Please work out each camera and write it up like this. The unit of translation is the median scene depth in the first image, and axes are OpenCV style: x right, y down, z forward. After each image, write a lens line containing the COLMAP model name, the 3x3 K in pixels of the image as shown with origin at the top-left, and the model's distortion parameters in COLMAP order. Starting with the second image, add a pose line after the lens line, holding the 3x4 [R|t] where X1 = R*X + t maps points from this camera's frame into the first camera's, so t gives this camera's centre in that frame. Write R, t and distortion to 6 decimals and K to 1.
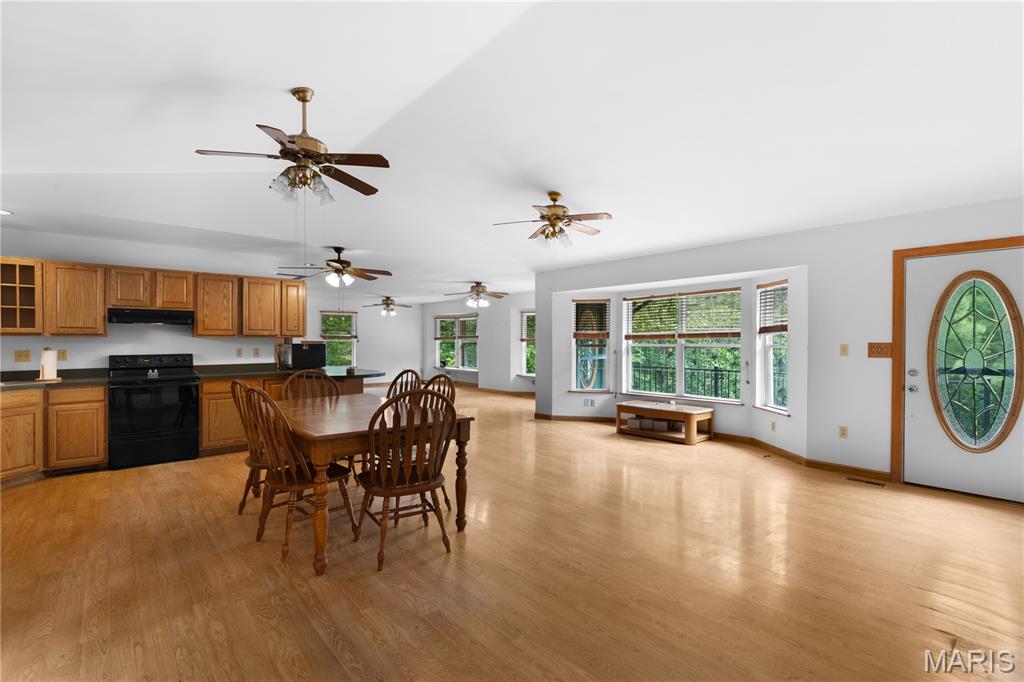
lens RADIAL K [[466.6, 0, 513.0], [0, 466.6, 340.0], [0, 0, 1]] dist [0.000407, 0.000994]
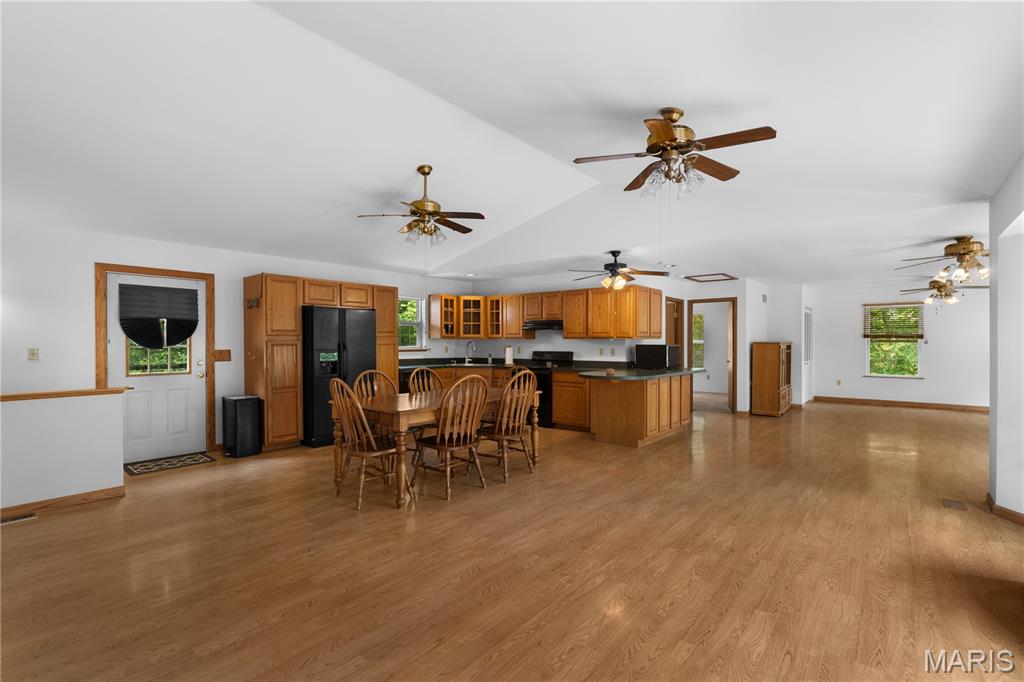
lens RADIAL K [[474.1, 0, 514.8], [0, 474.1, 351.1], [0, 0, 1]] dist [0.000159, 0.000047]
pose [[0.175791, 0.025917, -0.984086, 0.610264], [0.001484, 0.999645, 0.026592, -0.008204], [0.984426, -0.006135, 0.175690, 0.606383]]
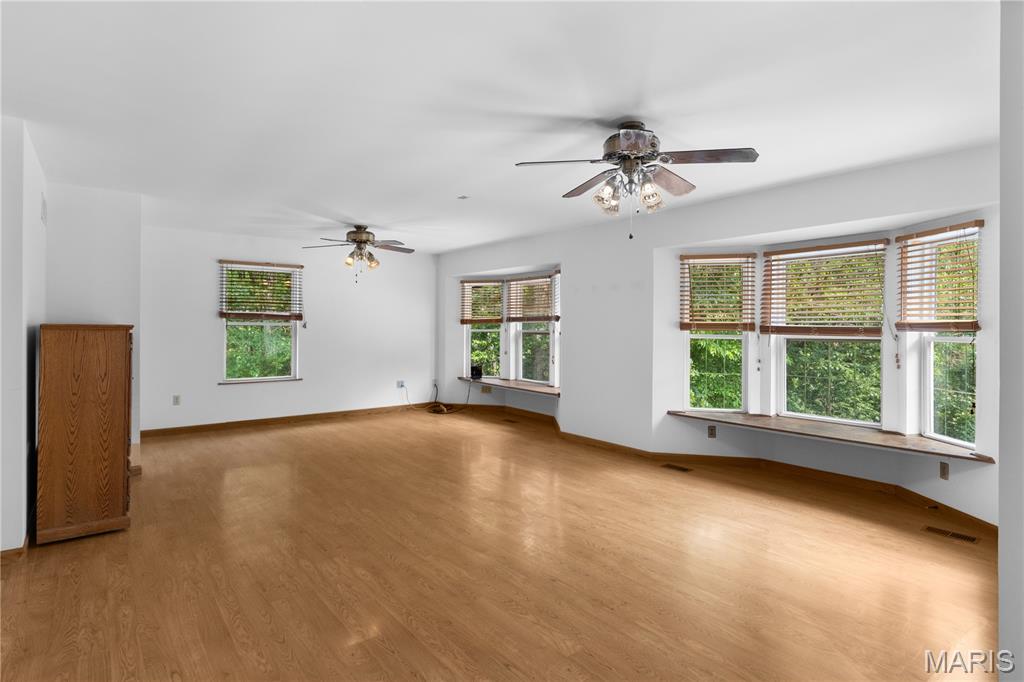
lens RADIAL K [[511.3, 0, 512.0], [0, 511.3, 341.0], [0, 0, 1]] dist [-0.000834, 0.000028]
pose [[0.999077, 0.010386, -0.041679, -0.219740], [-0.009450, 0.999700, 0.022582, 0.008937], [0.041901, -0.022167, 0.998876, 1.108887]]
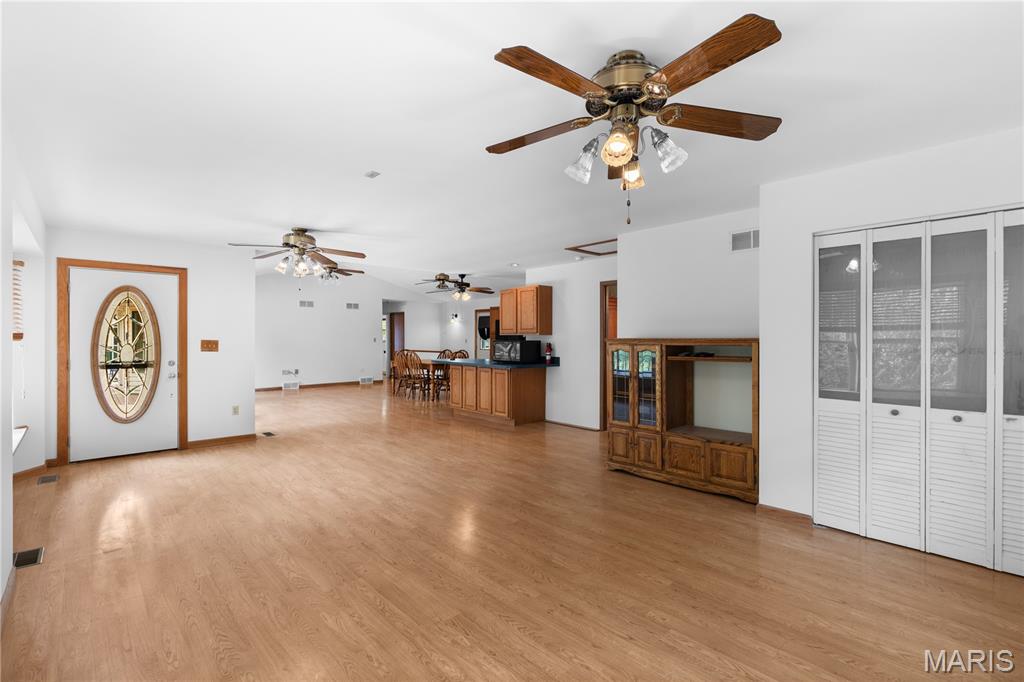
lens RADIAL K [[466.6, 0, 513.0], [0, 466.6, 340.0], [0, 0, 1]] dist [0.000407, 0.000994]
pose [[-0.999263, 0.001992, -0.038343, -0.560372], [0.001966, 0.999998, 0.000704, 0.006827], [0.038344, 0.000628, -0.999264, 2.910009]]
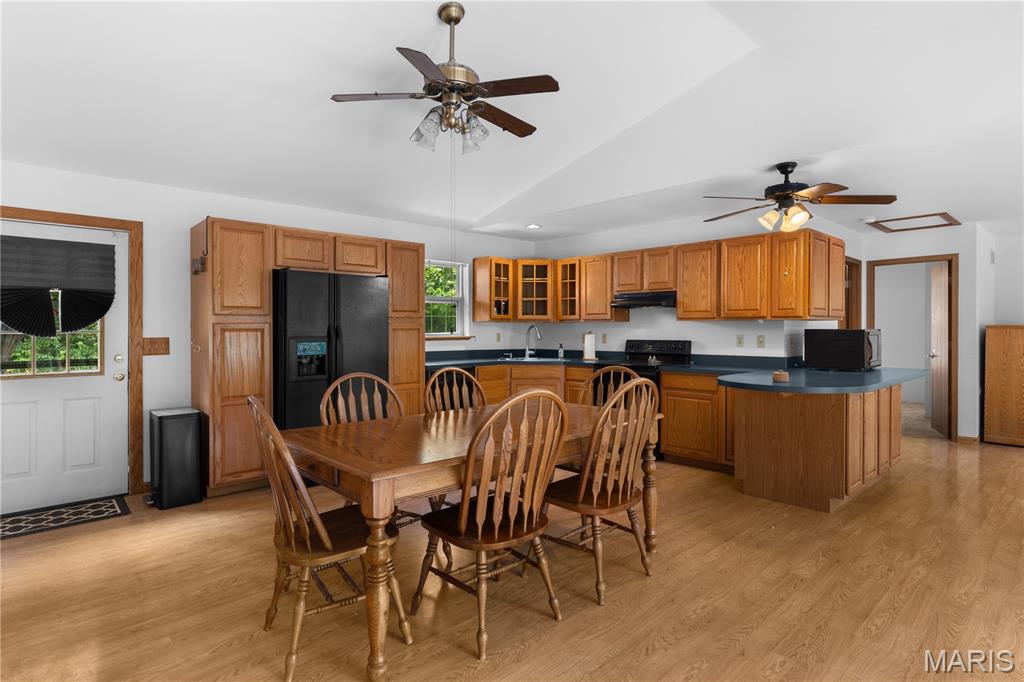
lens RADIAL K [[538.6, 0, 515.7], [0, 538.6, 334.3], [0, 0, 1]] dist [-0.001365, -0.000425]
pose [[0.049019, 0.016505, -0.998661, 0.280494], [0.003943, 0.999852, 0.016718, -0.000045], [0.998790, -0.004757, 0.048947, 0.636906]]
